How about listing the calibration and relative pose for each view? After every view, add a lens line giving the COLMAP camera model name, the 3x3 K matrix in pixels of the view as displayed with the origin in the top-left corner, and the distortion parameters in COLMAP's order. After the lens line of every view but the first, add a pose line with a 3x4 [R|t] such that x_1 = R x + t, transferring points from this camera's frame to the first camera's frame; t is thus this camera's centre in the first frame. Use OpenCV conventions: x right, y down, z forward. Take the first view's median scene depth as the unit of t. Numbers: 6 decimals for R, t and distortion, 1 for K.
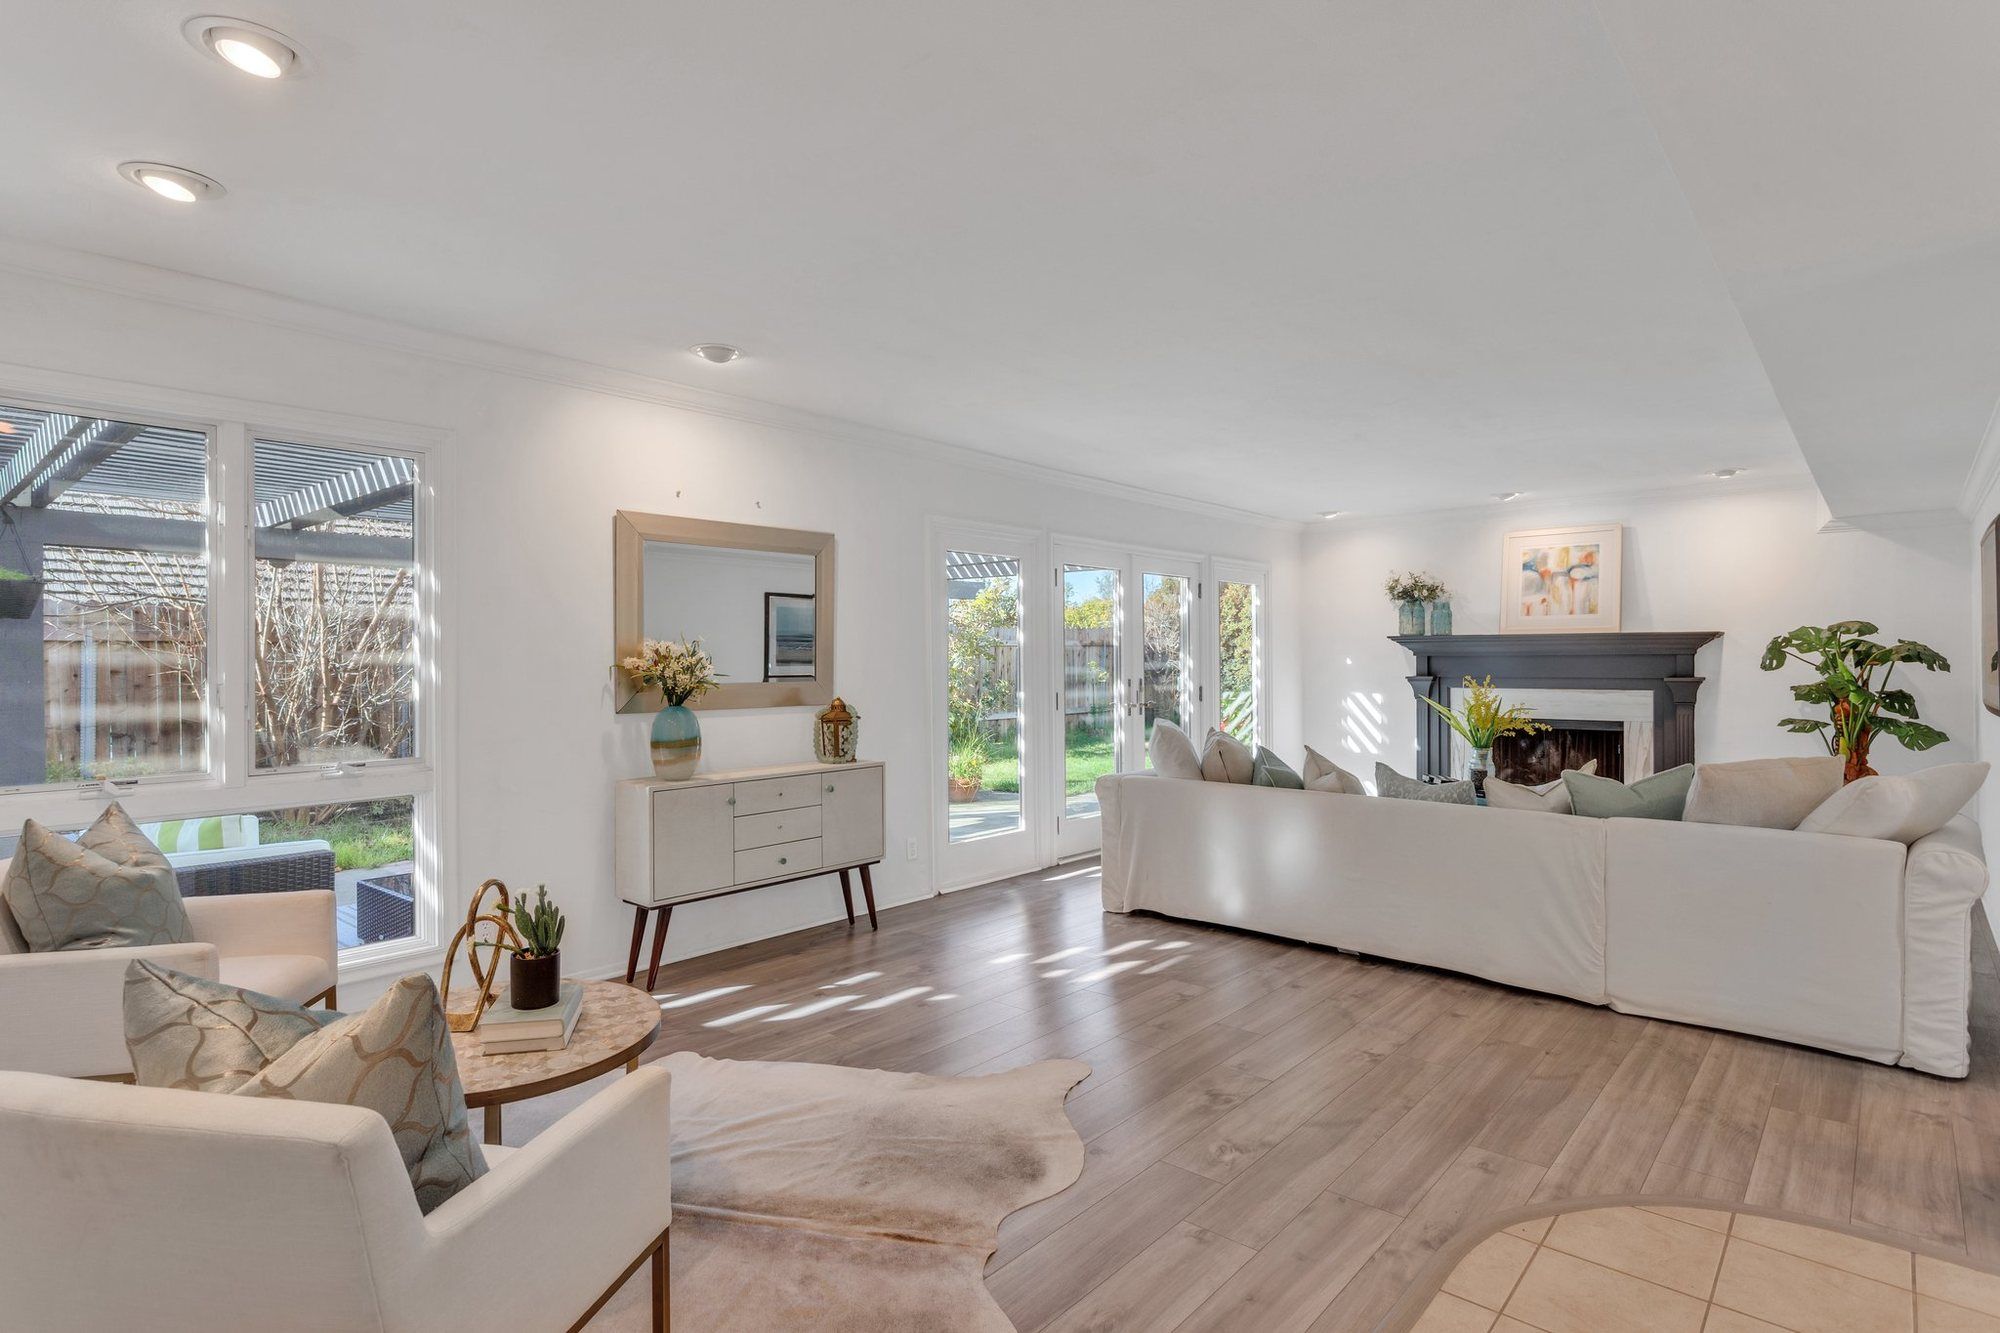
lens RADIAL K [[995.6, 0, 1004.0], [0, 995.6, 665.3], [0, 0, 1]] dist [-0.005991, 0.002674]
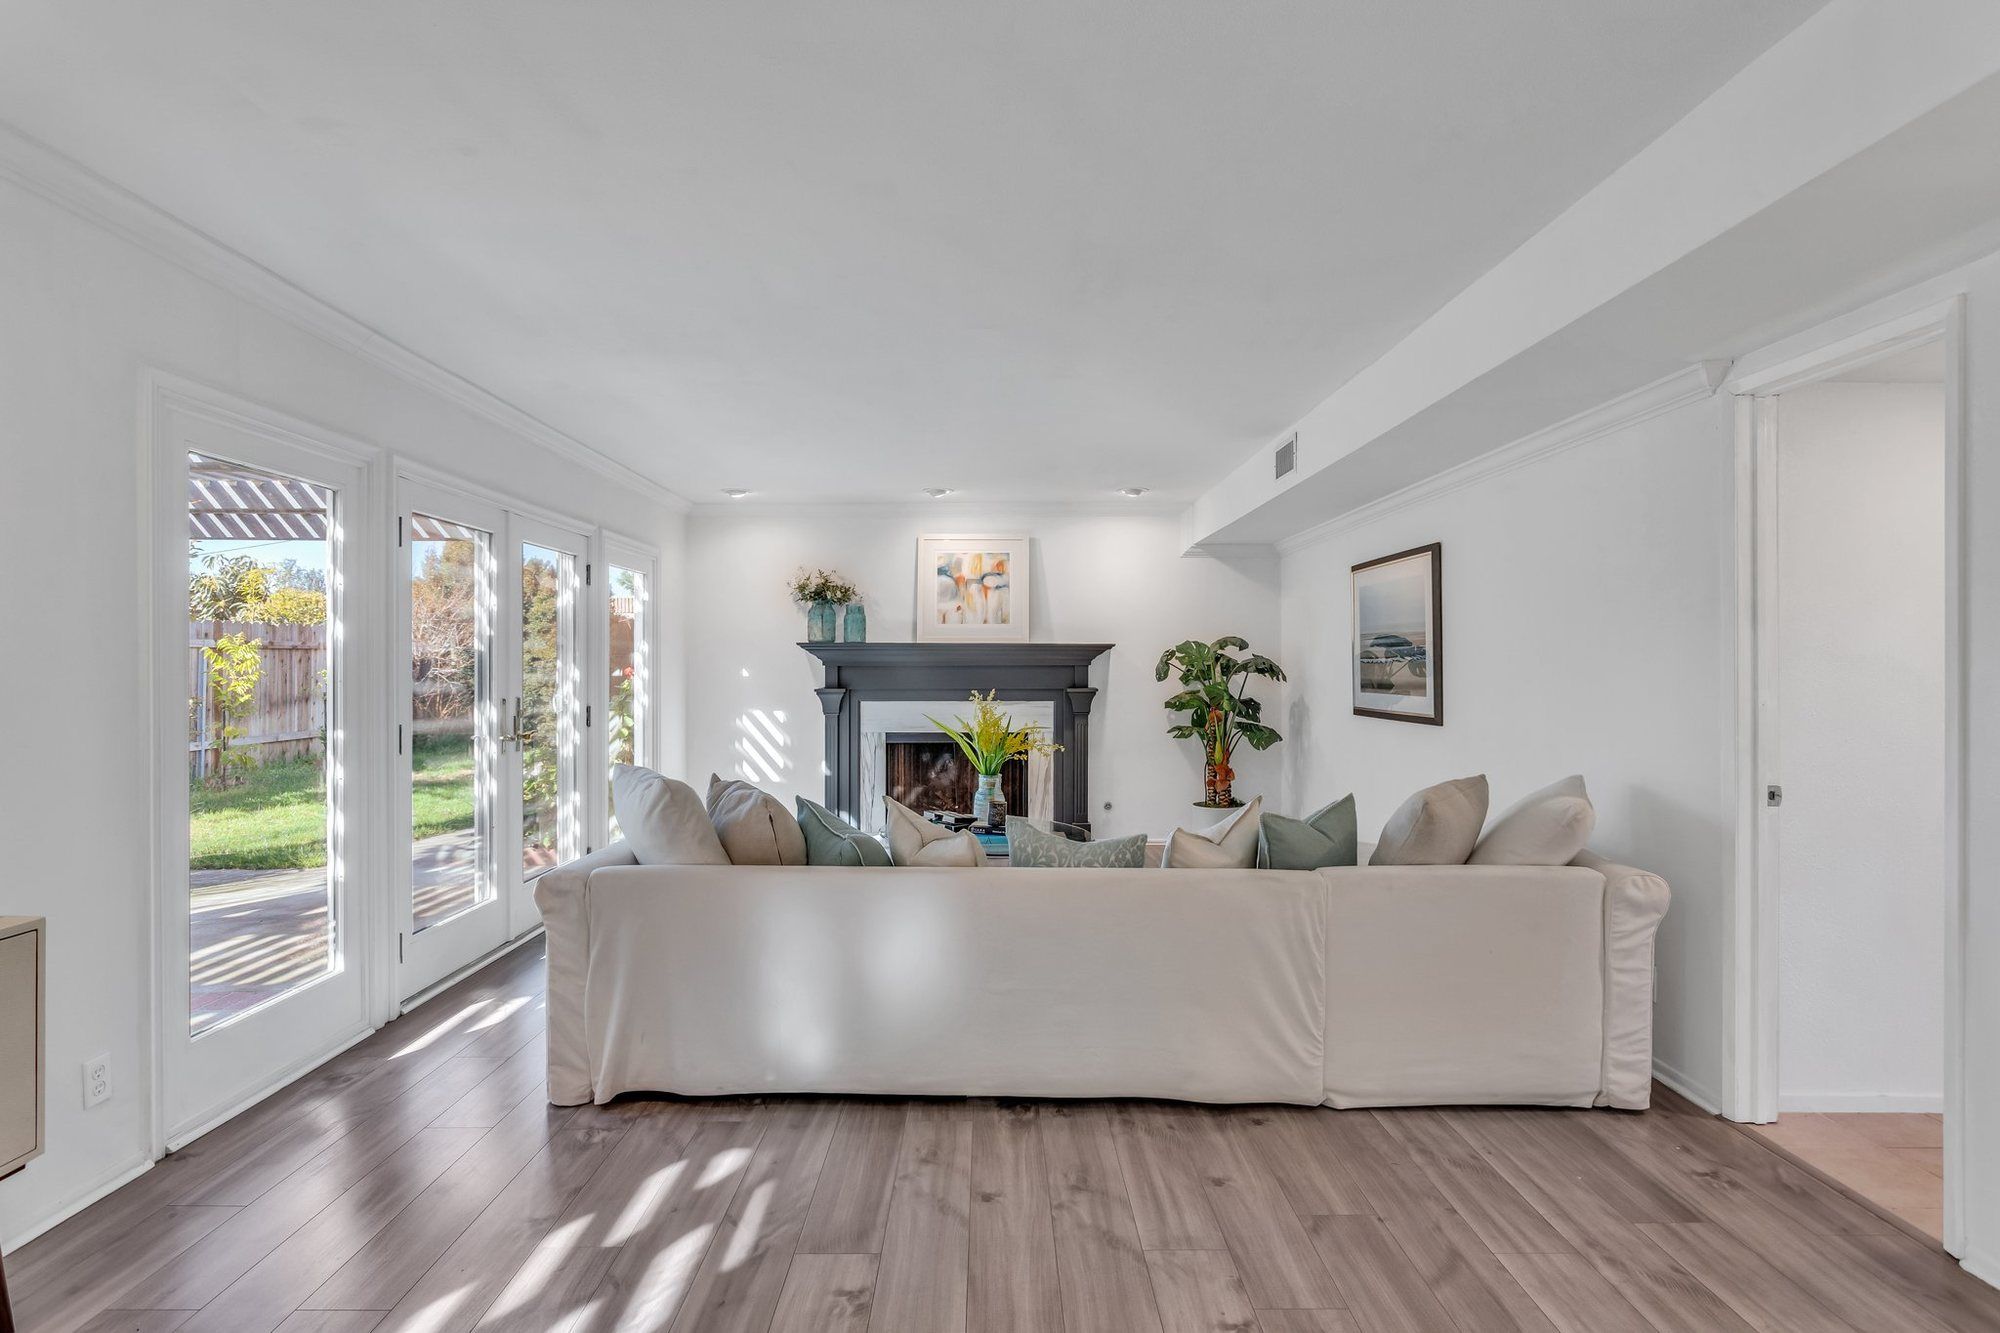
lens RADIAL K [[995.6, 0, 997.7], [0, 995.6, 663.3], [0, 0, 1]] dist [-0.005991, 0.002674]
pose [[0.752464, 0.006012, 0.658606, -0.065934], [0.001008, 0.999947, -0.010280, -0.002951], [-0.658633, 0.008399, 0.752418, 0.302467]]
